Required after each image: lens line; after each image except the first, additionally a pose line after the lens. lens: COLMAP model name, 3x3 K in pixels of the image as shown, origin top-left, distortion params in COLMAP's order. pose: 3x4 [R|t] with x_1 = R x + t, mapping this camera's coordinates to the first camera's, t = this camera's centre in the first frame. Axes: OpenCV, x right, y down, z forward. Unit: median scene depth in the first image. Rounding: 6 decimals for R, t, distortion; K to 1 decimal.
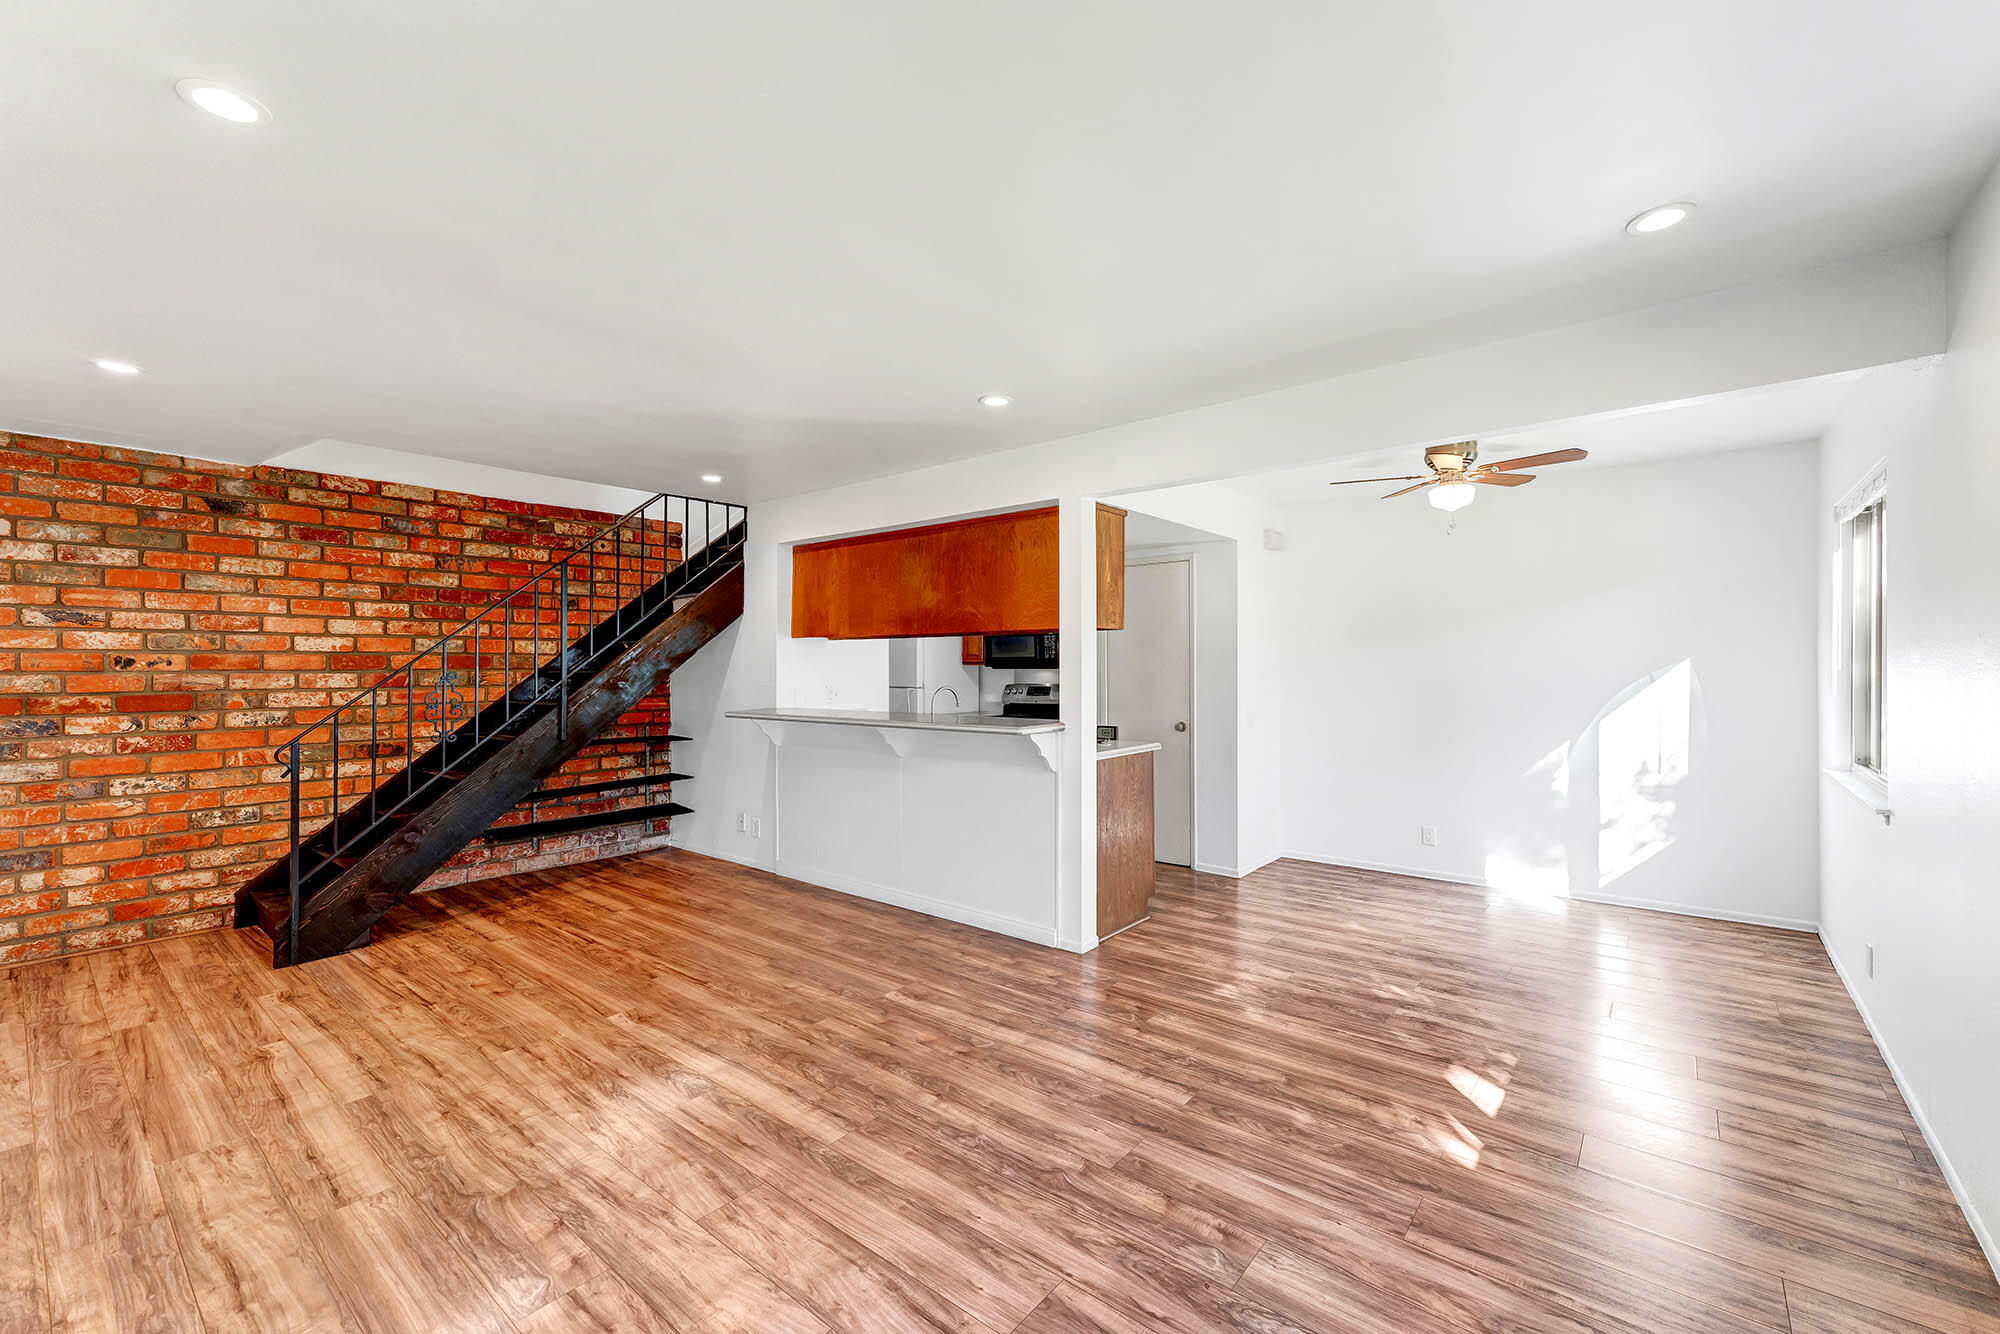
lens RADIAL K [[817.0, 0, 1006.5], [0, 817.0, 669.5], [0, 0, 1]] dist [0.003960, 0.000627]
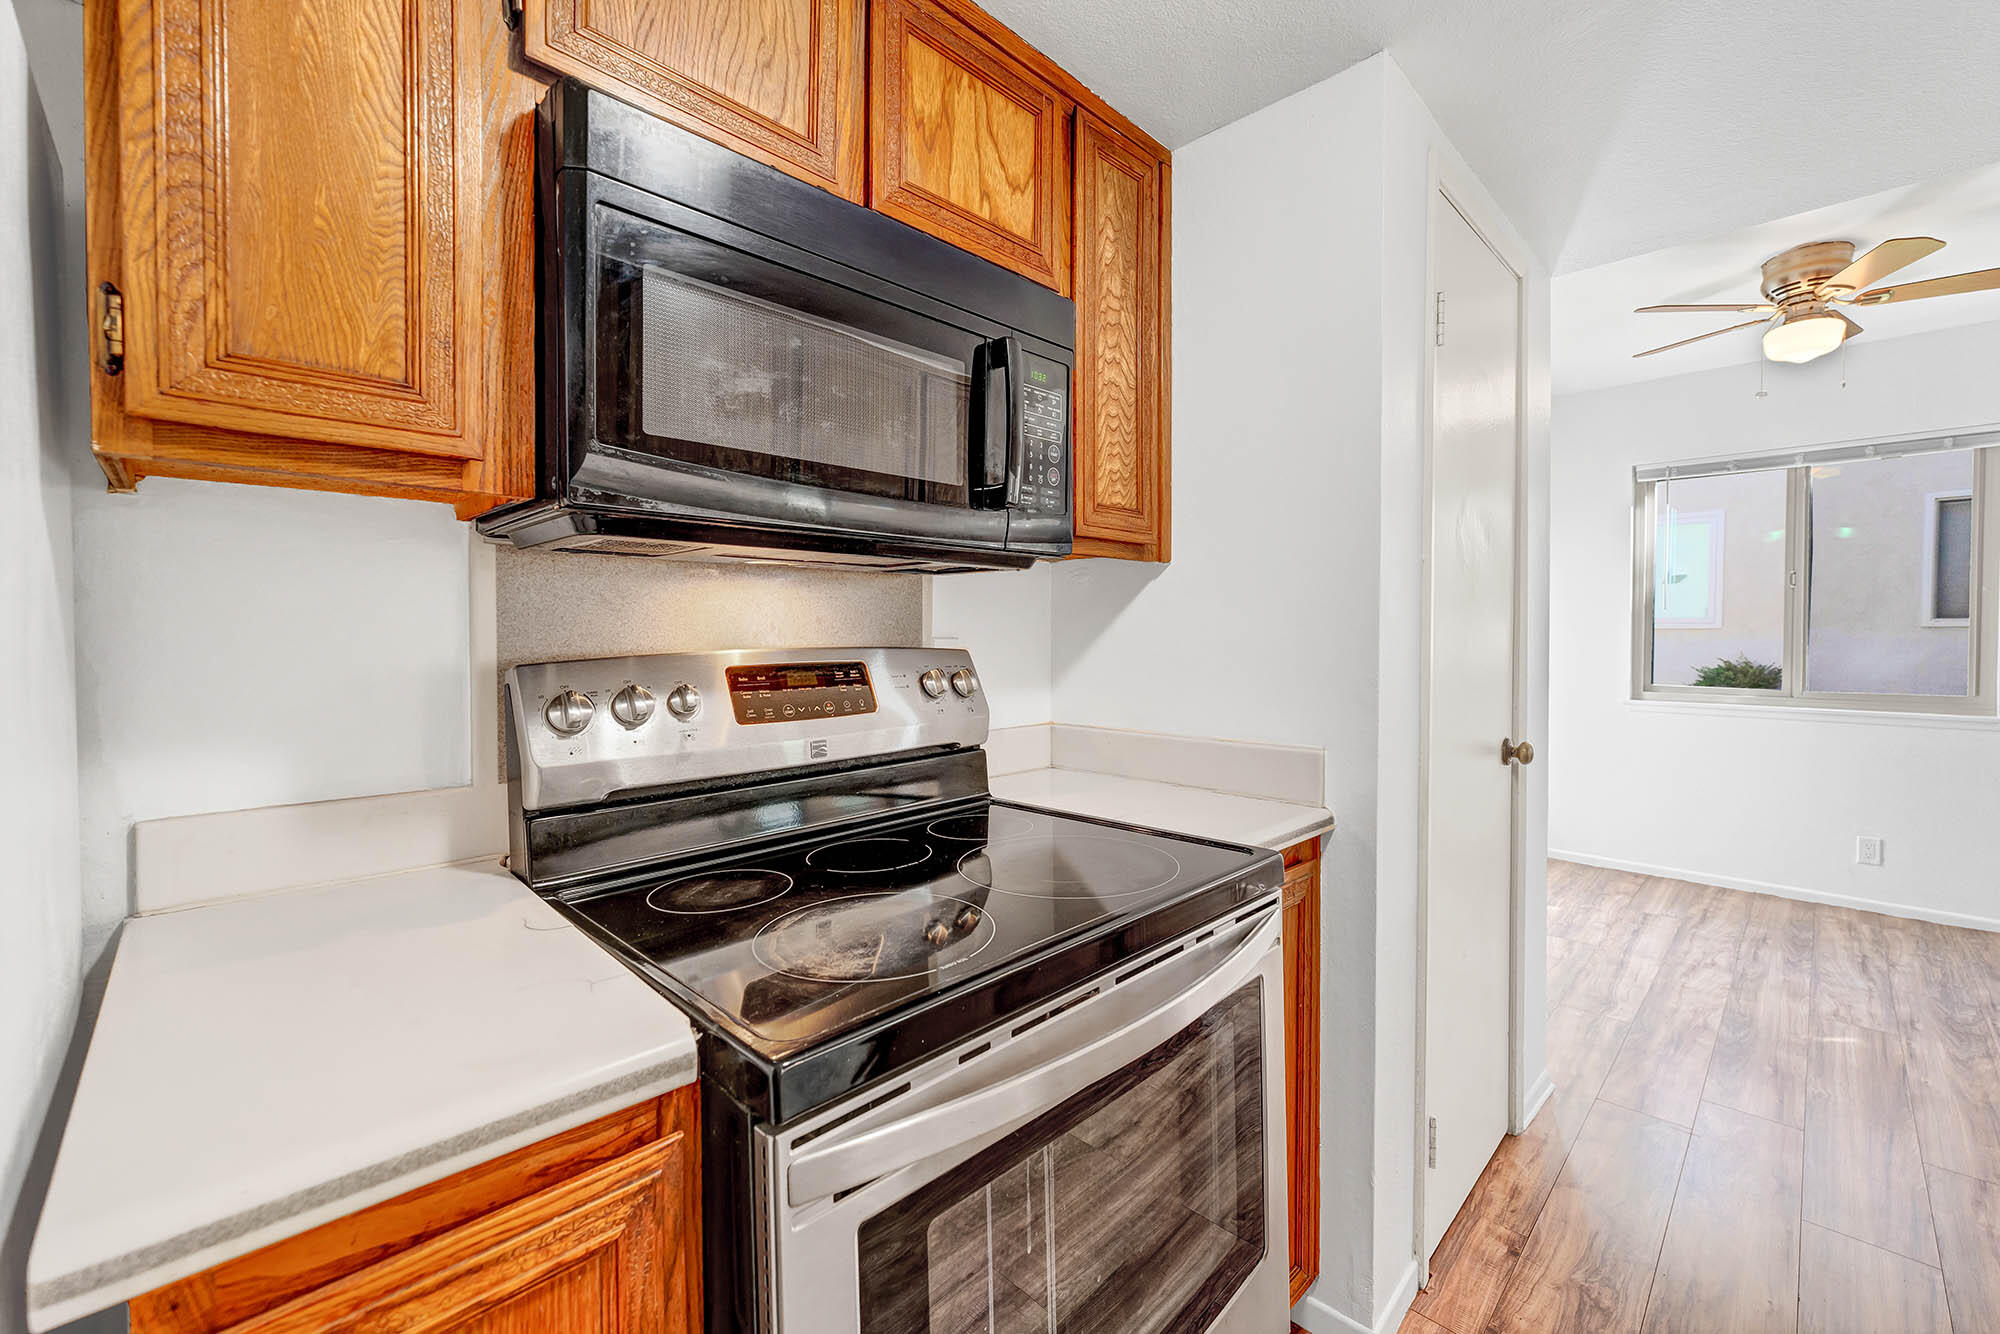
lens RADIAL K [[817.0, 0, 1005.8], [0, 817.0, 659.6], [0, 0, 1]] dist [0.003960, 0.000627]
pose [[0.085378, -0.014629, 0.996241, -0.192044], [0.001476, 0.999893, 0.014556, 0.026781], [-0.996348, 0.000227, 0.085390, 1.450408]]
